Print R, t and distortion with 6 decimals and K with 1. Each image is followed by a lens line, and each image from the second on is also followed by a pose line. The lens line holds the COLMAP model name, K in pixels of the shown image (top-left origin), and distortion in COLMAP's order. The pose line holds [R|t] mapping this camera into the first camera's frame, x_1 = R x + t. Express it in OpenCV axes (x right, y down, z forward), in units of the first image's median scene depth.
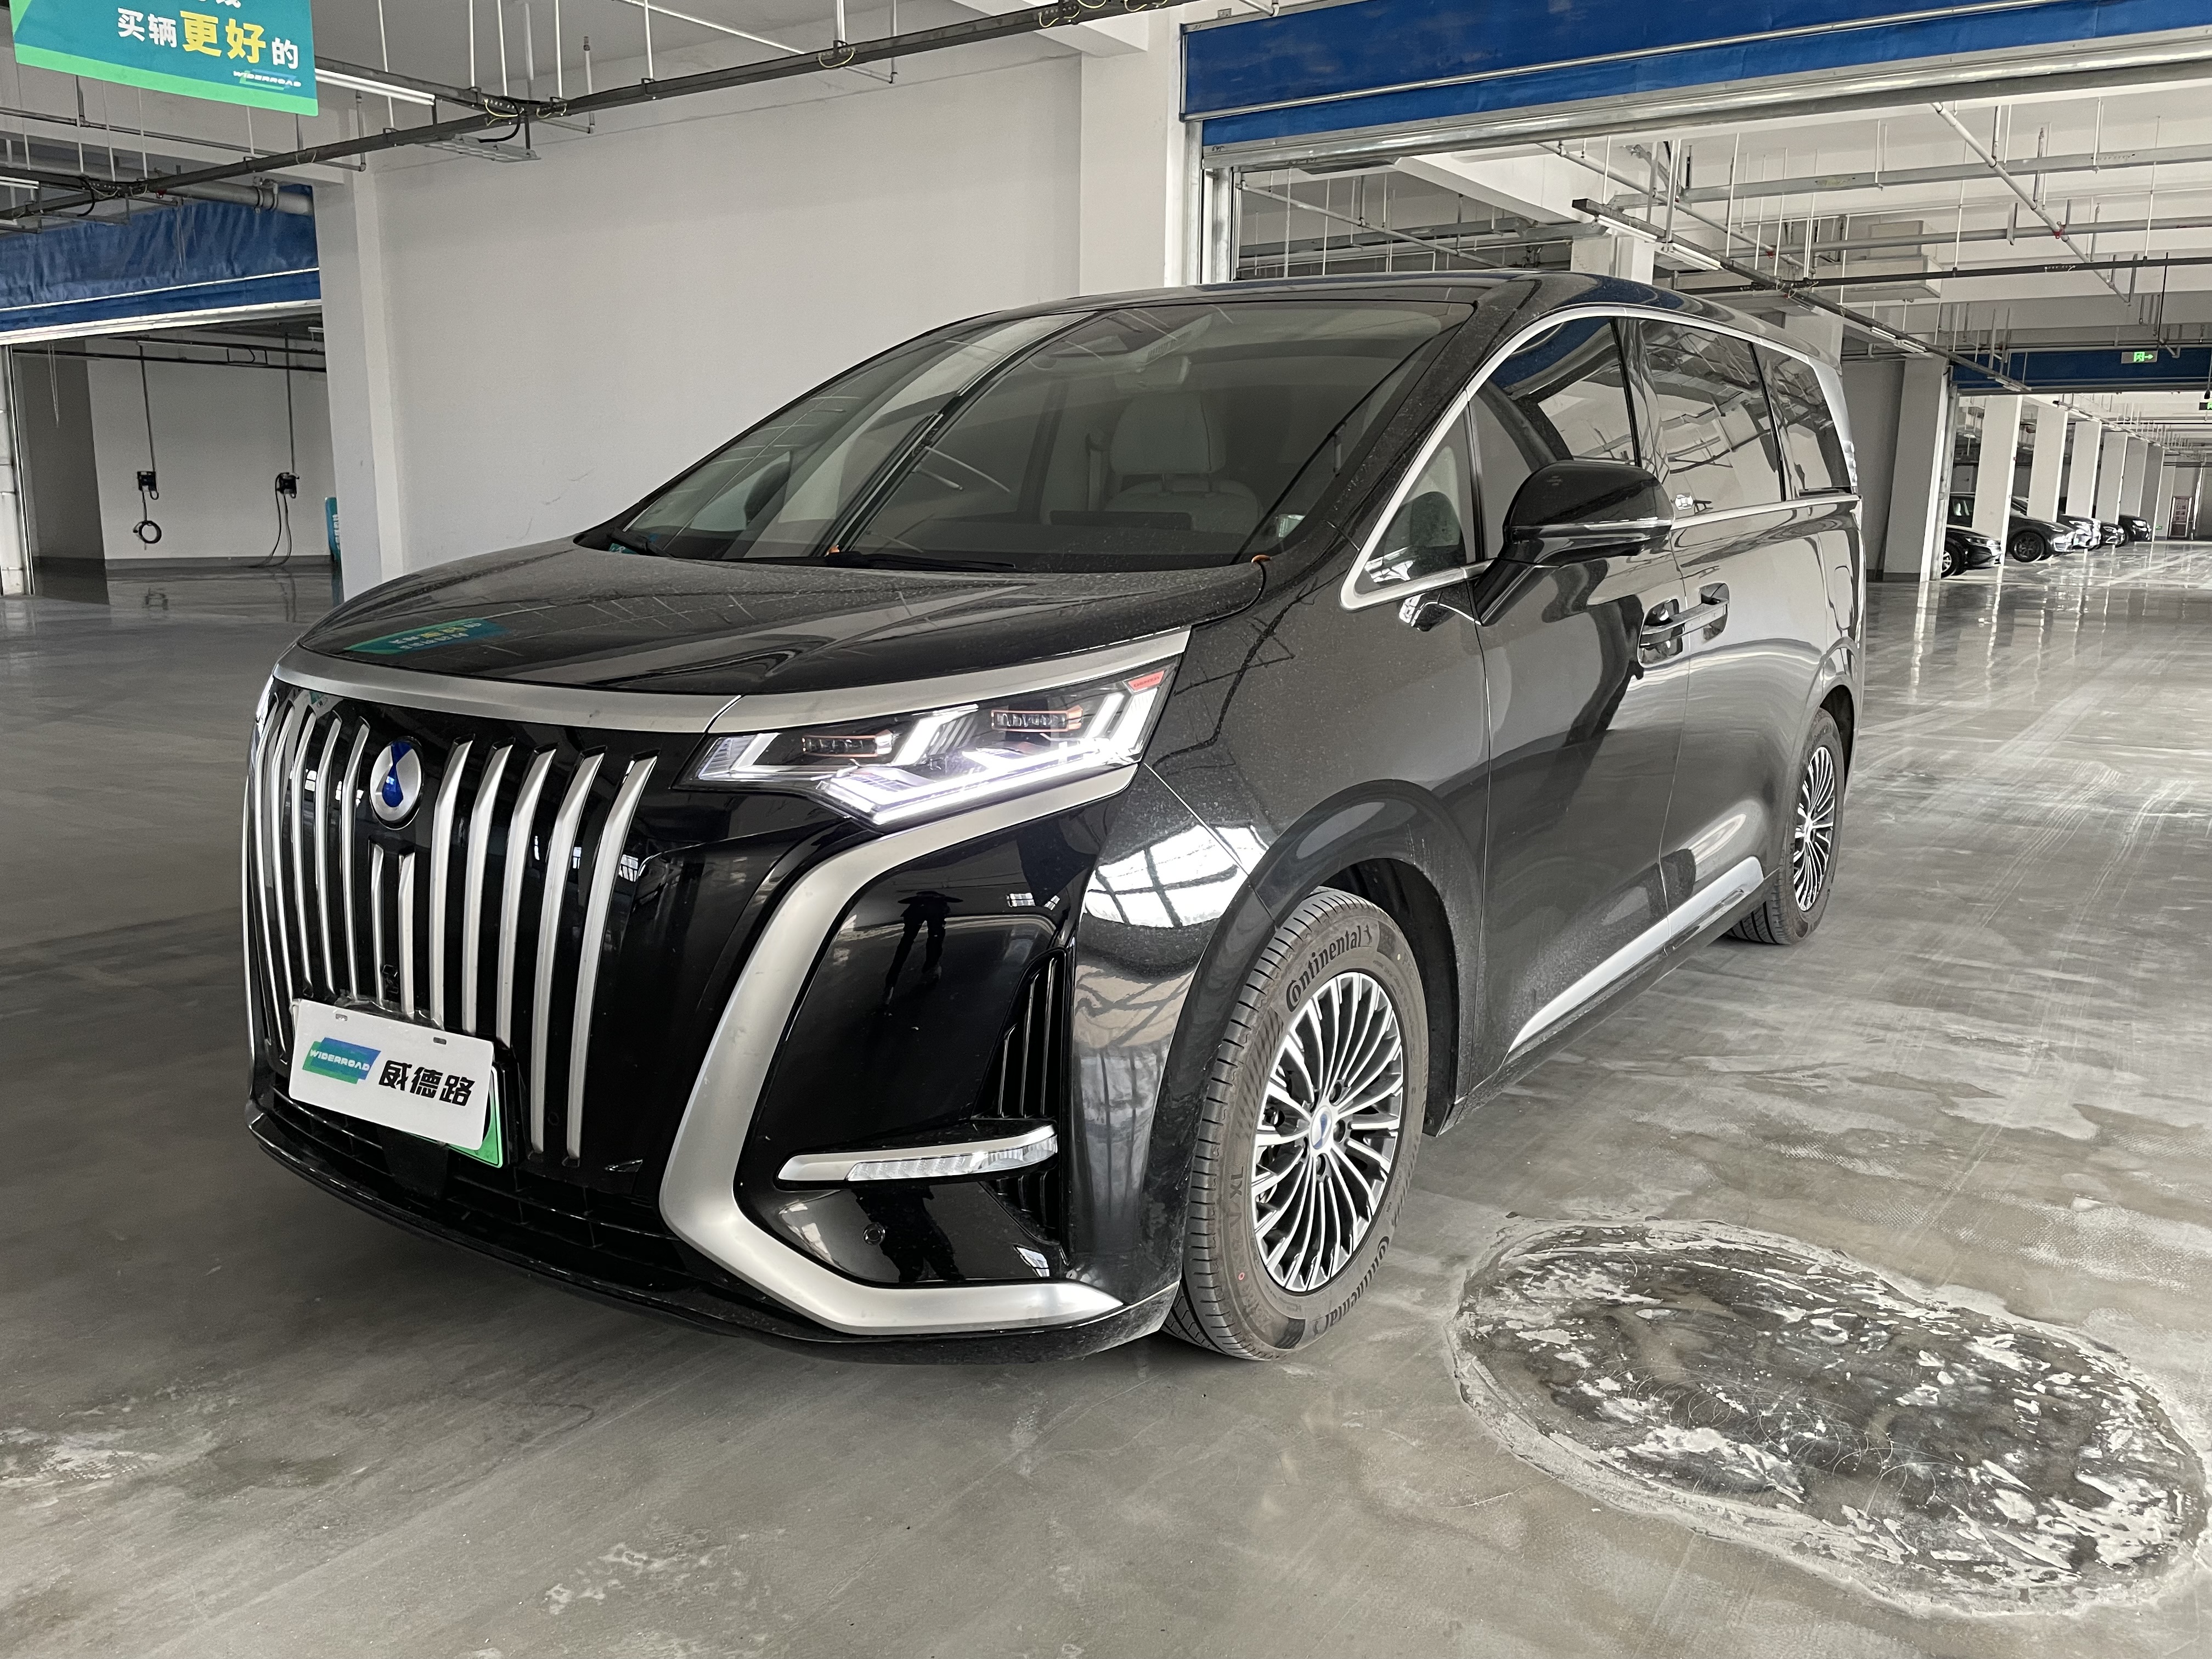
lens RADIAL K [[1683.2, 0, 1113.3], [0, 1683.2, 831.7], [0, 0, 1]] dist [0.070701, -0.092795]
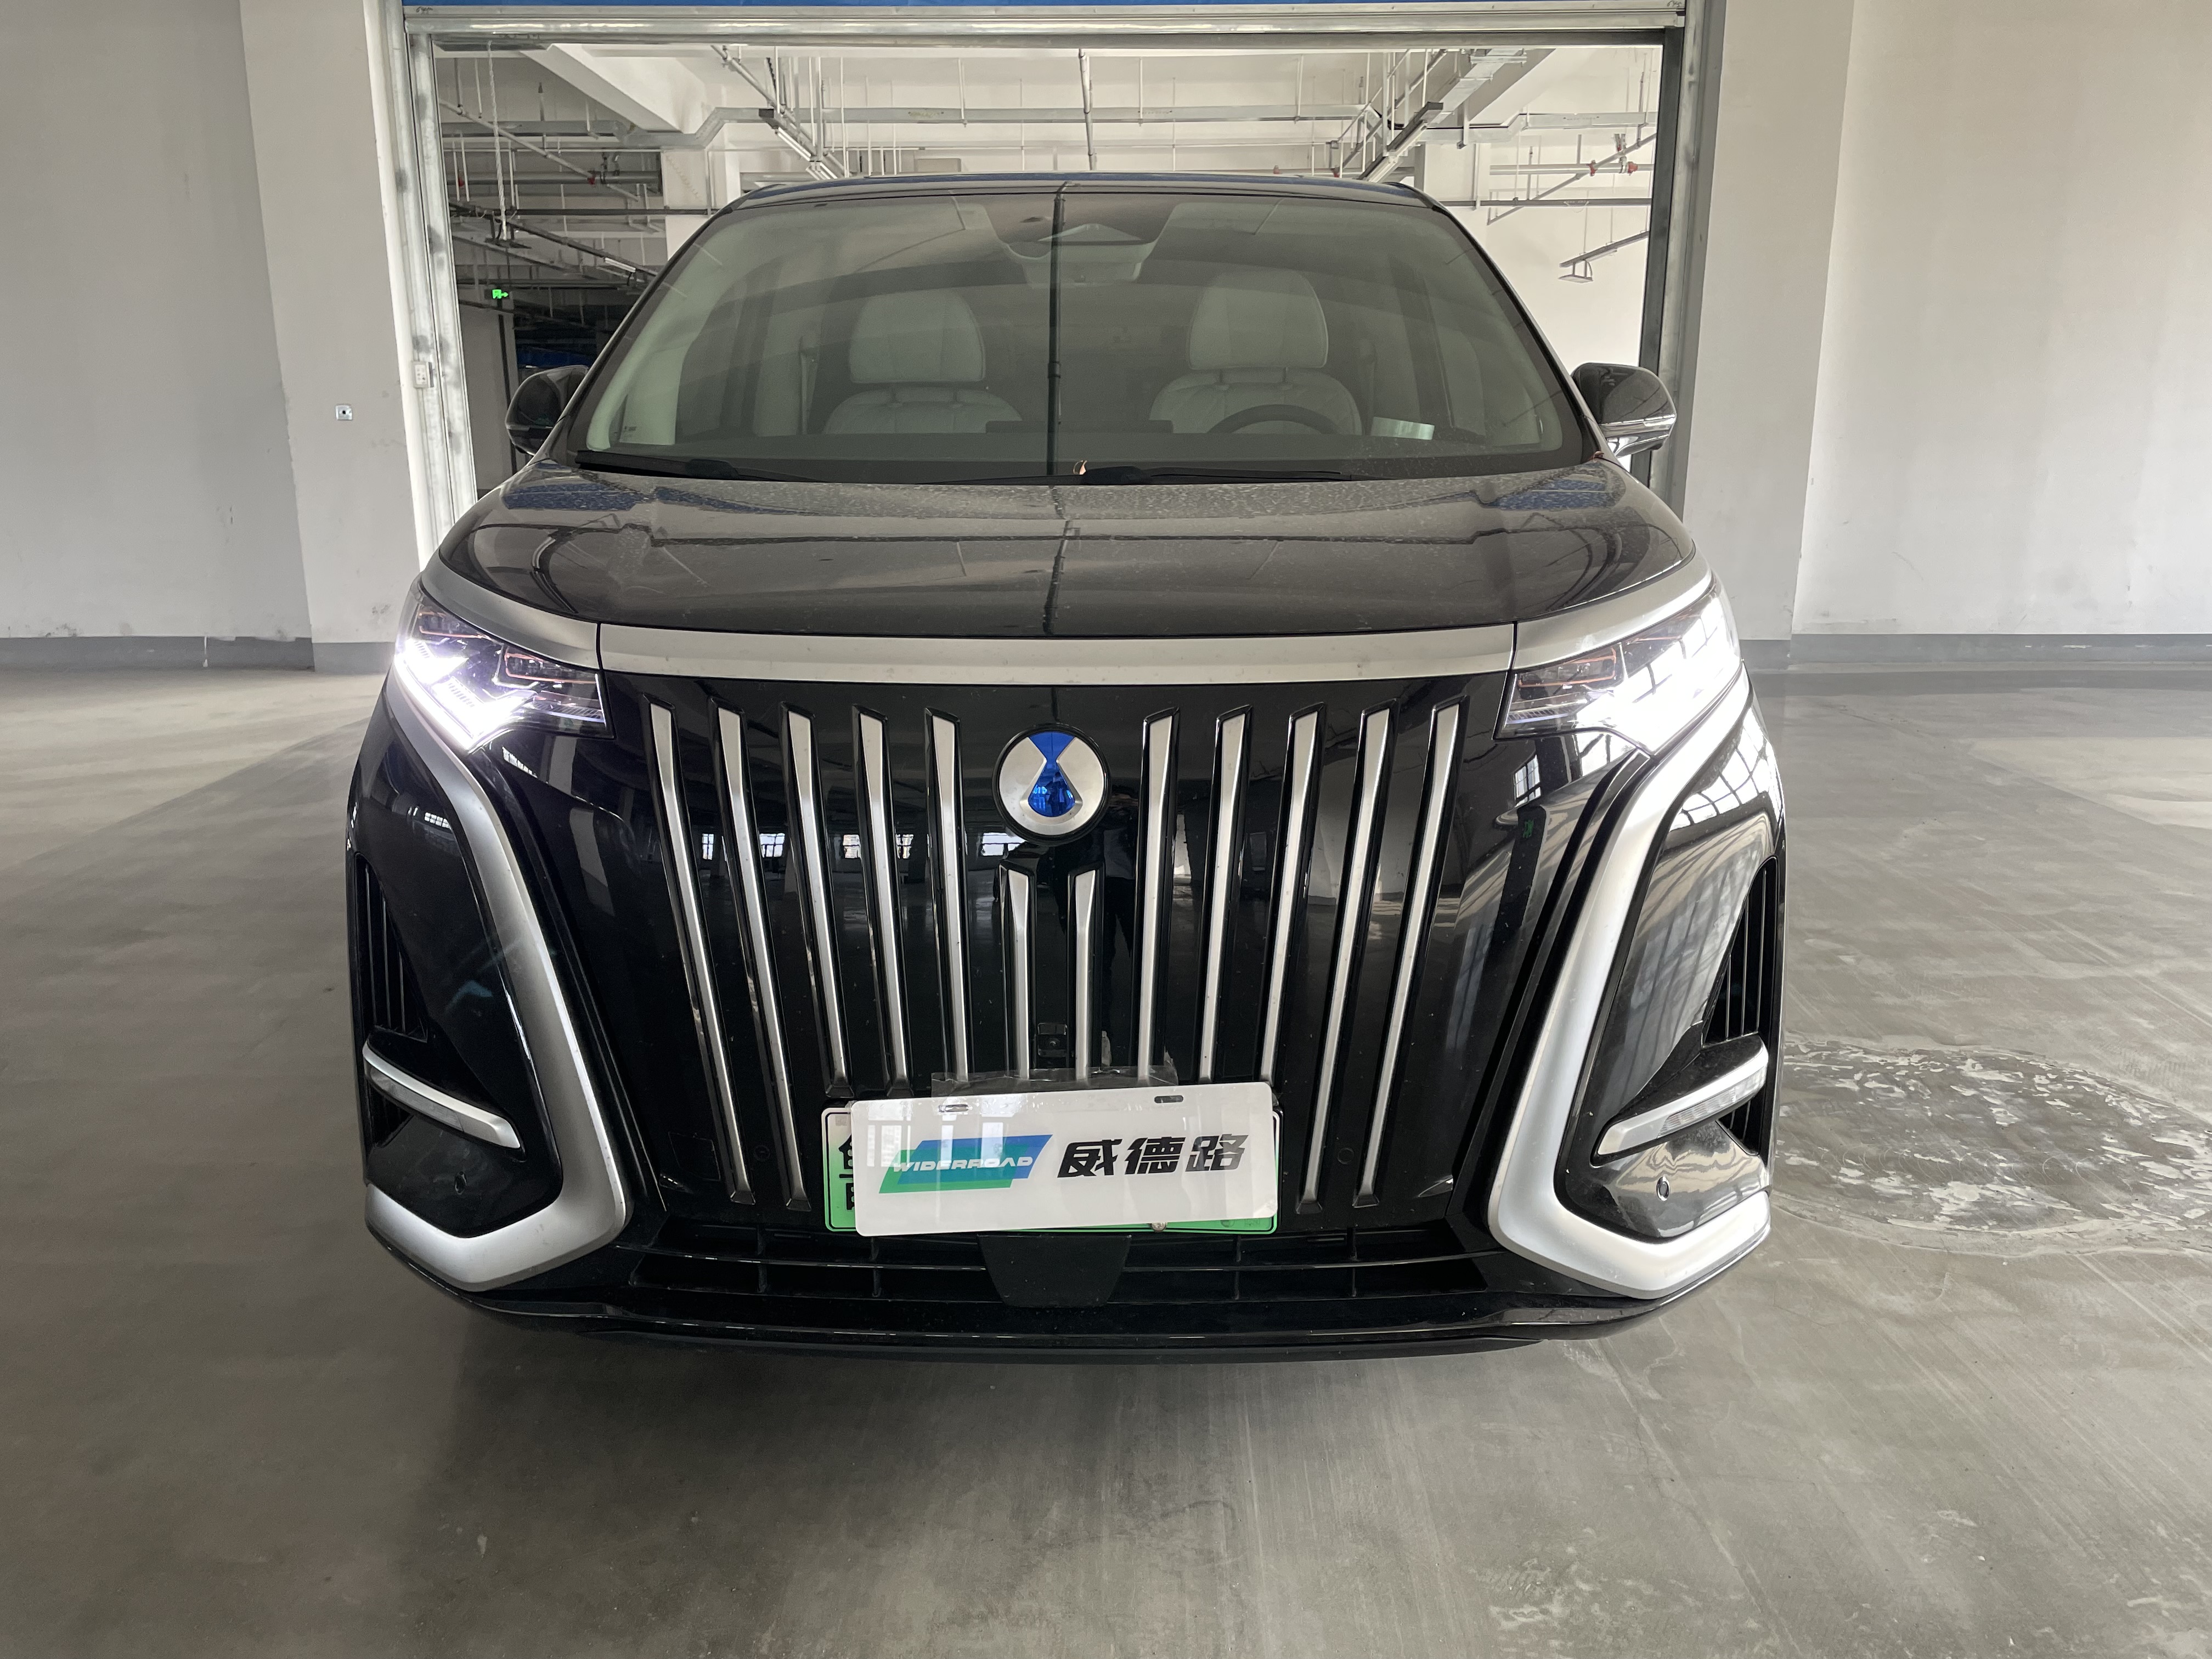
lens RADIAL K [[1683.2, 0, 1113.3], [0, 1683.2, 831.7], [0, 0, 1]] dist [0.070701, -0.092795]
pose [[0.824687, -0.146158, 0.546378, -0.758741], [0.122452, 0.989261, 0.079805, -0.059390], [-0.552175, 0.001091, 0.833728, 0.333703]]
